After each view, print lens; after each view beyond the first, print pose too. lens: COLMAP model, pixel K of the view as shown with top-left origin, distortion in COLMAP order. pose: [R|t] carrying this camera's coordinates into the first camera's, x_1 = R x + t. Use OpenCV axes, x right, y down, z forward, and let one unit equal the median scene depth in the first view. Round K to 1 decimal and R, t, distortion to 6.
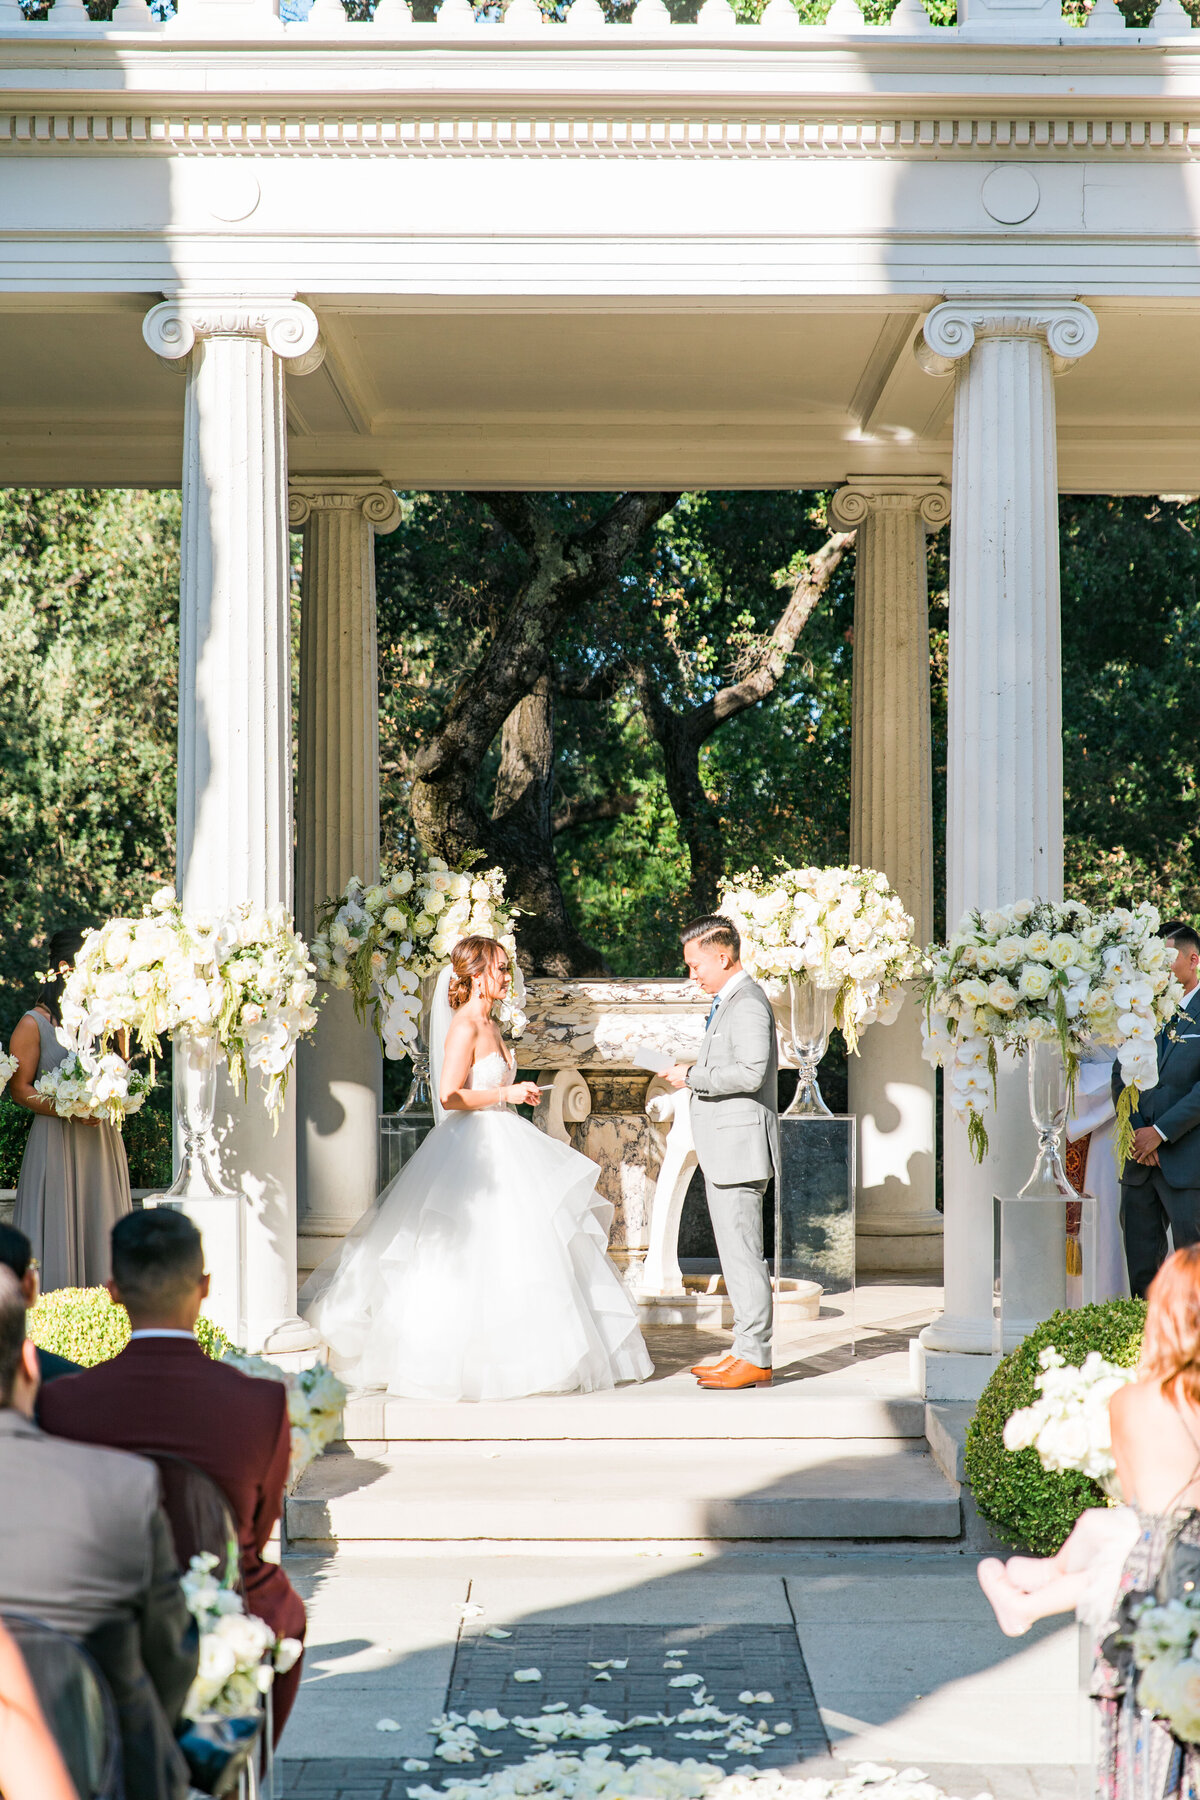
lens RADIAL K [[3599.3, 0, 600.0], [0, 3599.3, 900.0], [0, 0, 1]] dist [0.135829, -3.746542]
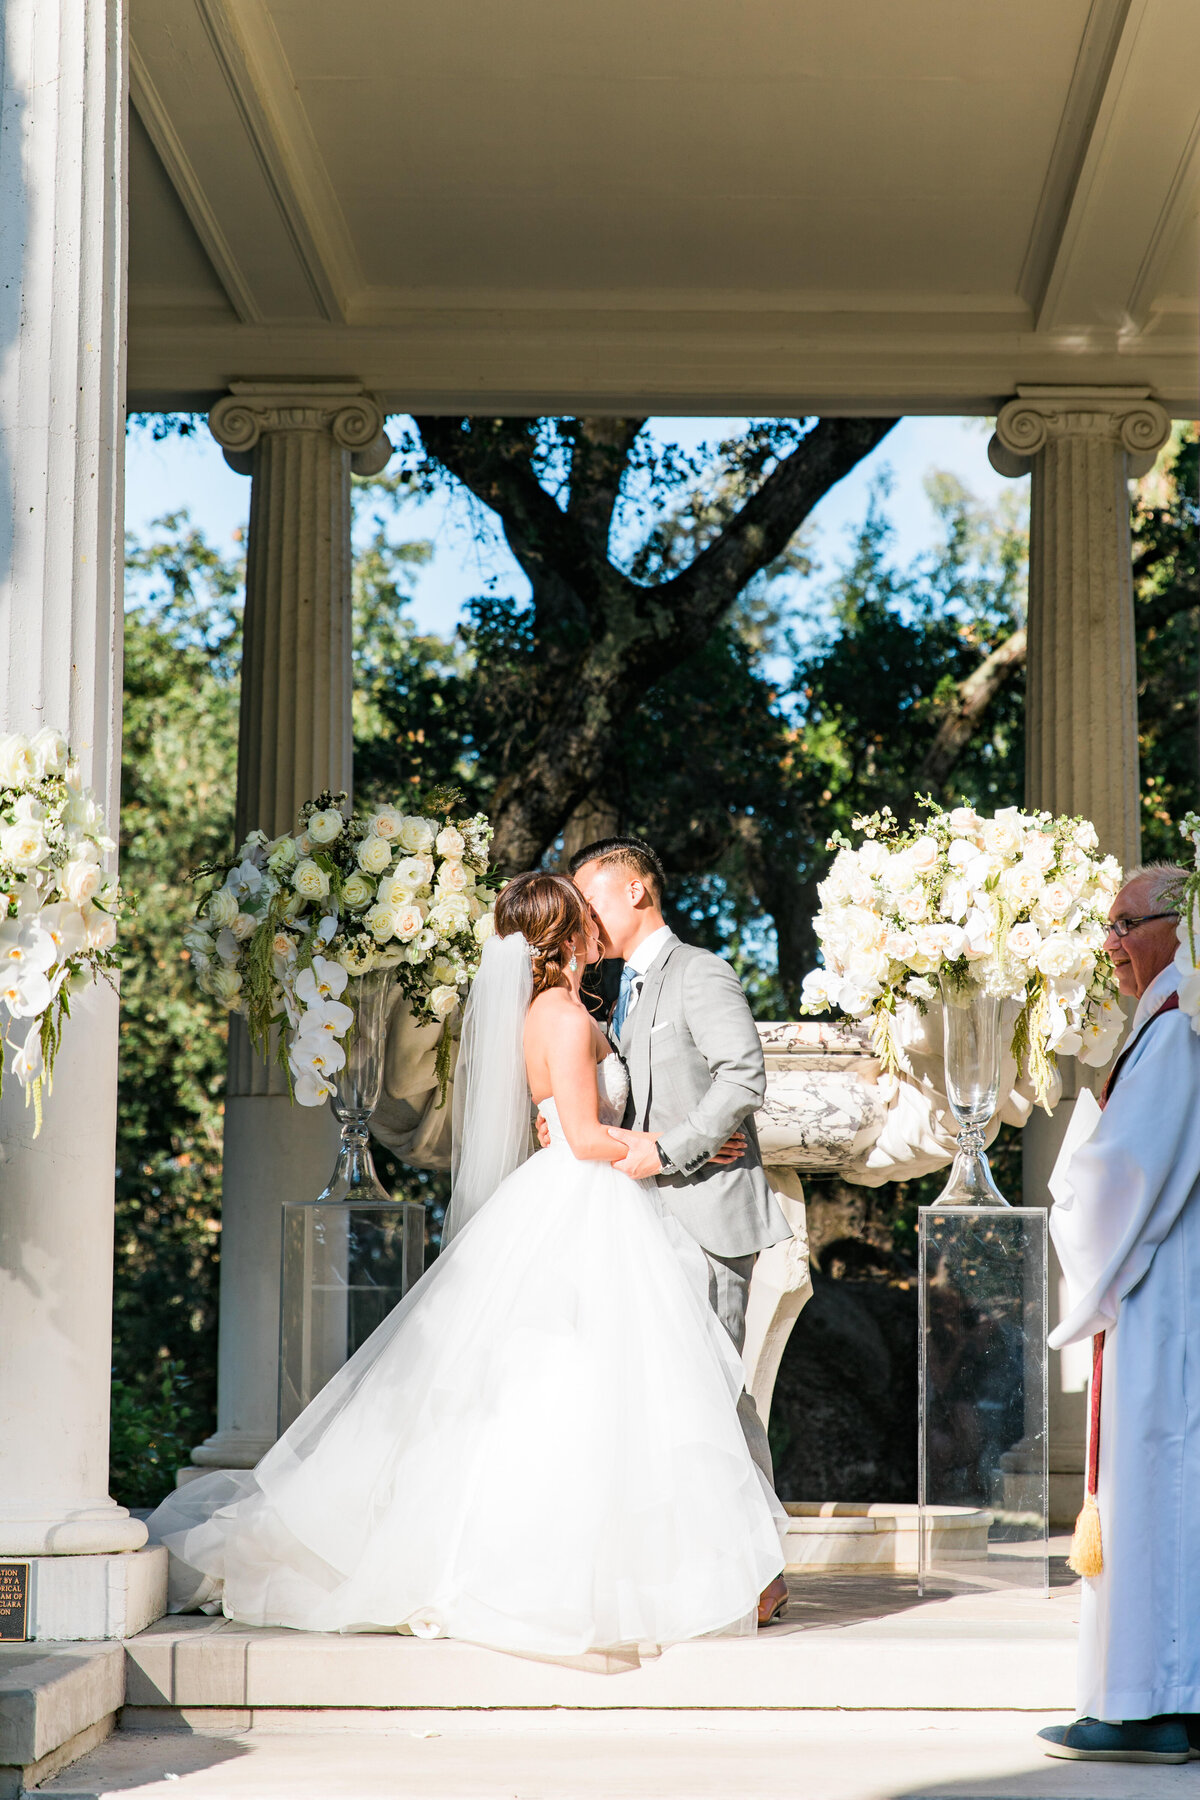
lens RADIAL K [[3520.1, 0, 701.3], [0, 3520.1, 896.4], [0, 0, 1]] dist [0.016610, -0.069429]
pose [[0.999919, 0.003879, -0.012121, 0.017484], [-0.005419, 0.991536, -0.129718, 0.082702], [0.011515, 0.129773, 0.991477, 0.373369]]
